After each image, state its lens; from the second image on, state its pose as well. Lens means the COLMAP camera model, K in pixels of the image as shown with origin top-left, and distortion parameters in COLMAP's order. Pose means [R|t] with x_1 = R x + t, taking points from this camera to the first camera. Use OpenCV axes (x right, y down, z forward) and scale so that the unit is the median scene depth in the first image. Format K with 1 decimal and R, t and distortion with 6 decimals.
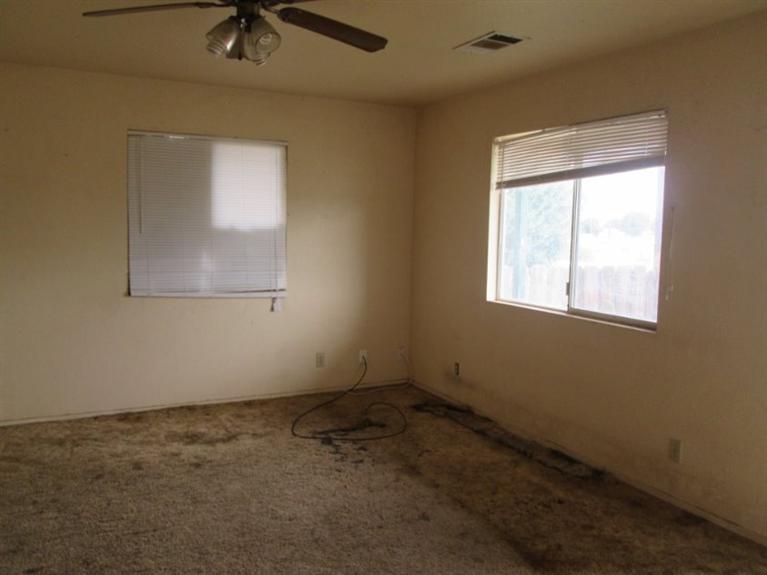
lens RADIAL K [[639.3, 0, 381.1], [0, 639.3, 283.7], [0, 0, 1]] dist [-0.034562, 0.002500]
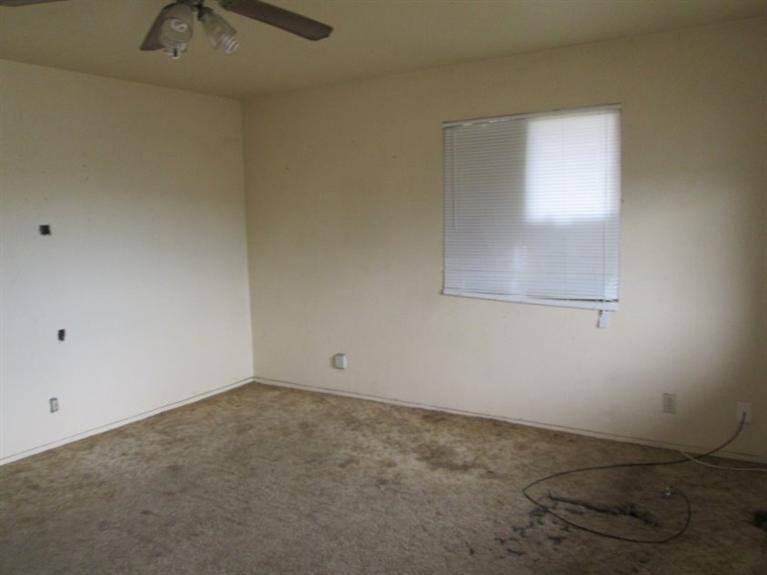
lens RADIAL K [[639.3, 0, 381.1], [0, 639.3, 283.7], [0, 0, 1]] dist [-0.034562, 0.002500]
pose [[0.493880, 0.062821, -0.867258, 0.395620], [-0.037899, 0.997994, 0.050708, -0.041743], [0.868704, 0.007824, 0.495271, 0.419405]]
